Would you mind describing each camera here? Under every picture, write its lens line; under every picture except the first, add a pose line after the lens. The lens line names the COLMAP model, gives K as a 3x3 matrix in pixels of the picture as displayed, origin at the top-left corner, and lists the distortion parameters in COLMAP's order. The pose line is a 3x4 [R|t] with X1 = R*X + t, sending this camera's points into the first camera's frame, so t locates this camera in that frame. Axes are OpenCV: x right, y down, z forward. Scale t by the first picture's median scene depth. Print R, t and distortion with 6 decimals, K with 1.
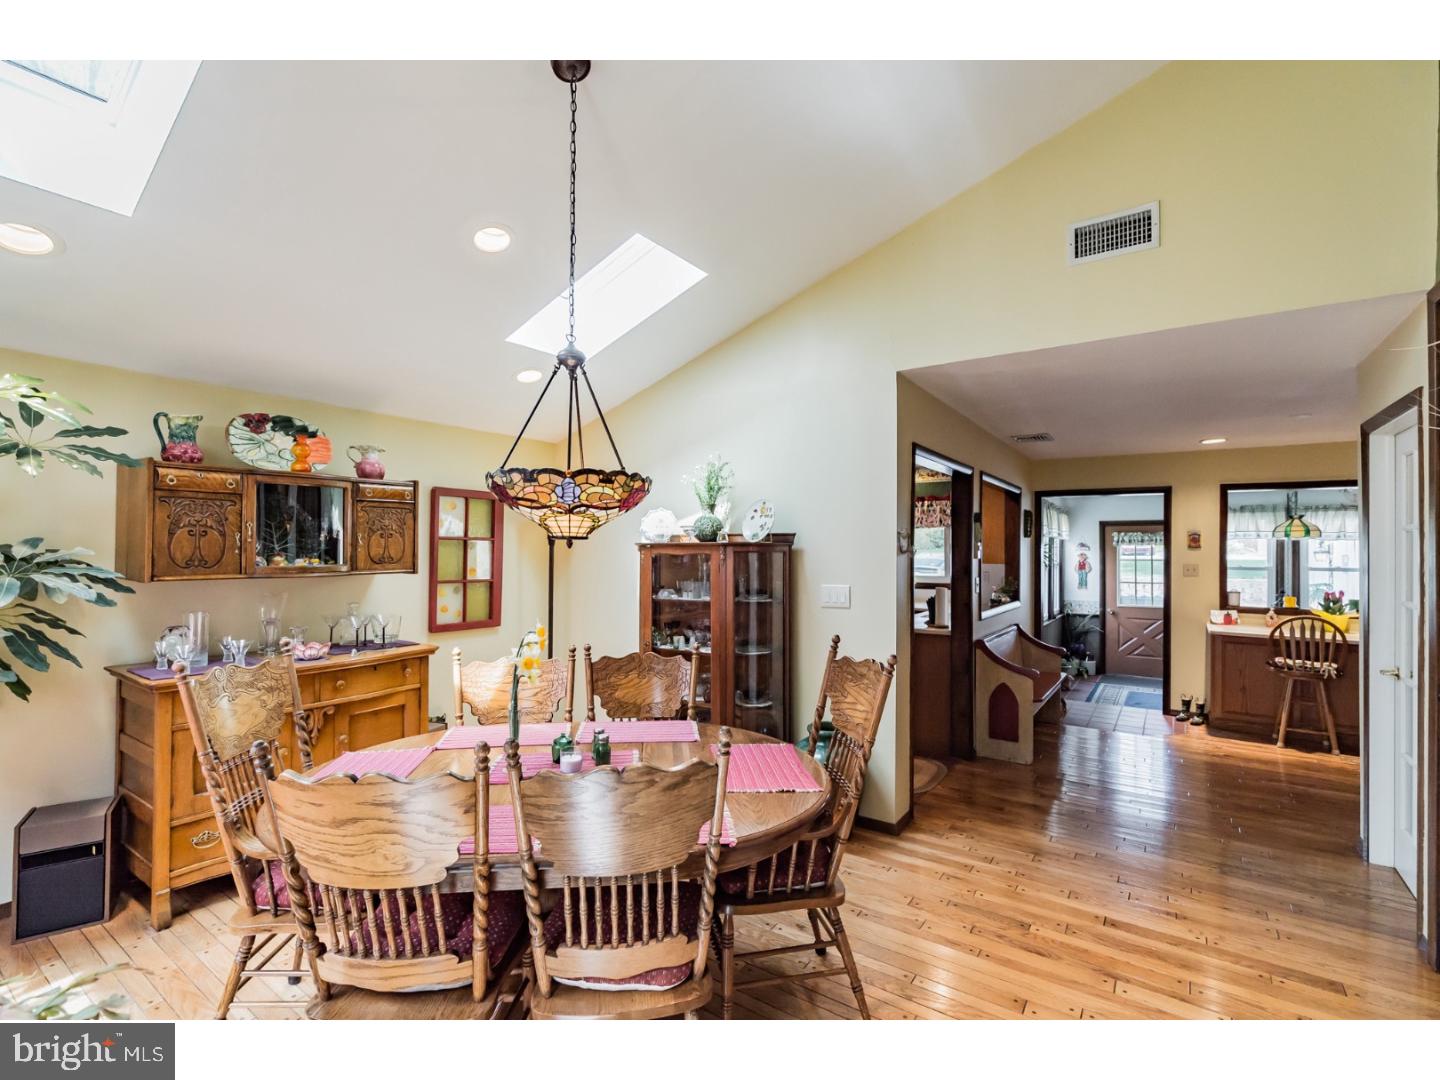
lens RADIAL K [[660.2, 0, 720.0], [0, 660.2, 548.7], [0, 0, 1]] dist [-0.000693, -0.000151]
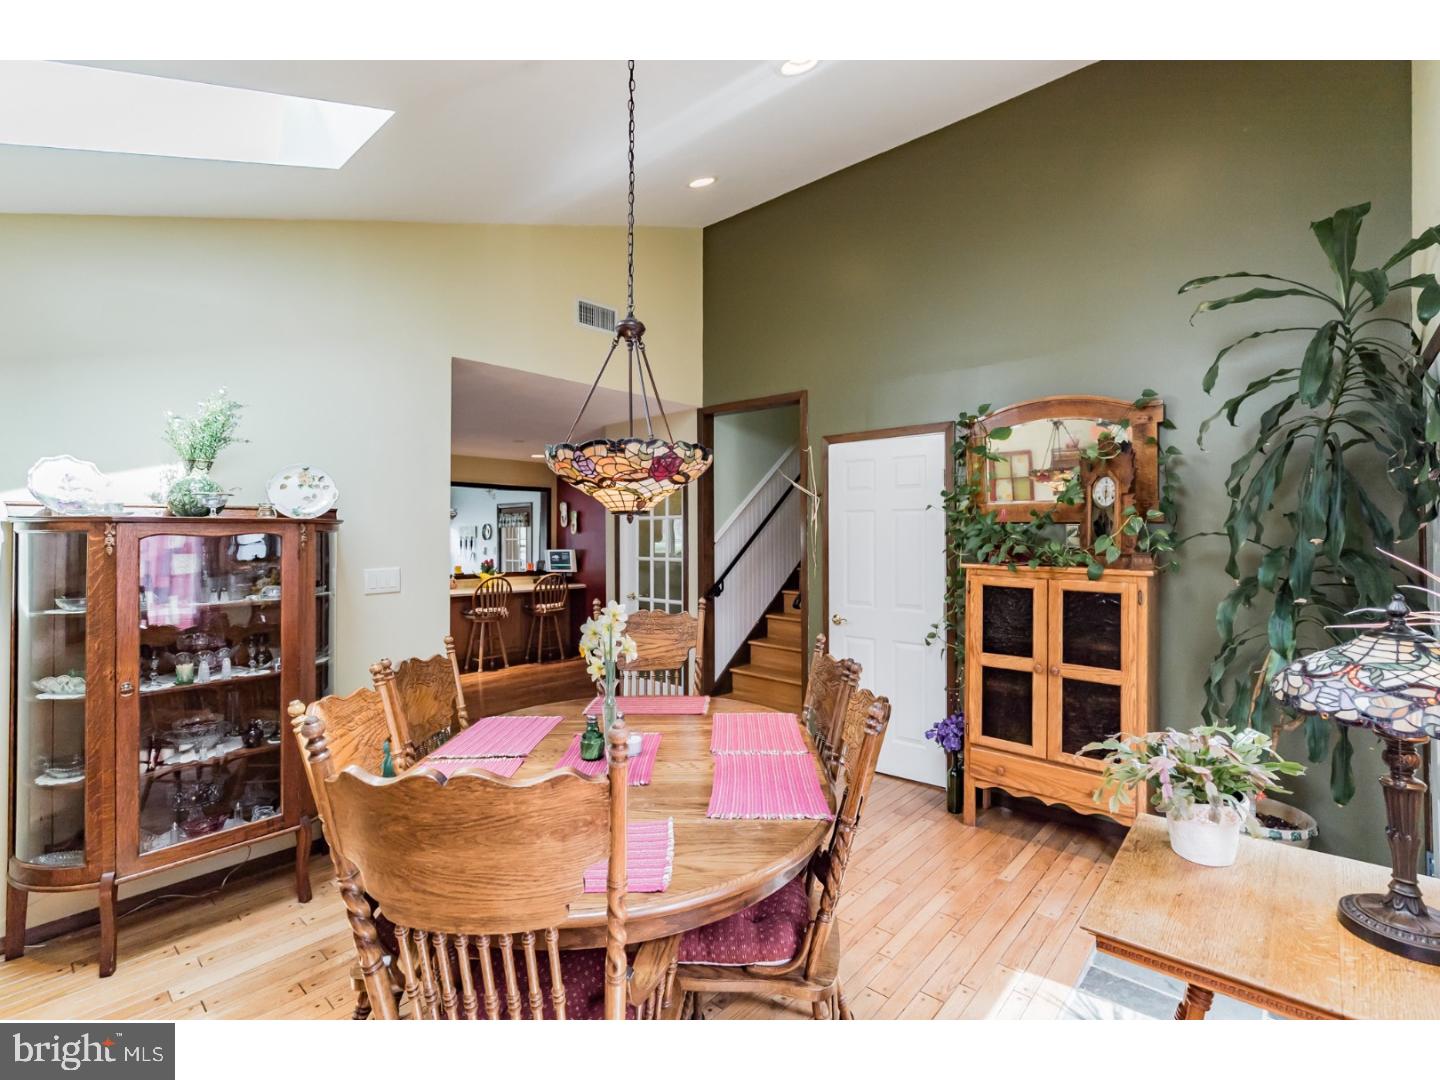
lens RADIAL K [[657.8, 0, 720.0], [0, 657.8, 540.0], [0, 0, 1]] dist [-0.000506, -0.000036]
pose [[0.123390, -0.009935, 0.992308, -0.705097], [0.002712, 0.999950, 0.009675, 0.009425], [-0.992355, 0.001497, 0.123411, 0.458315]]
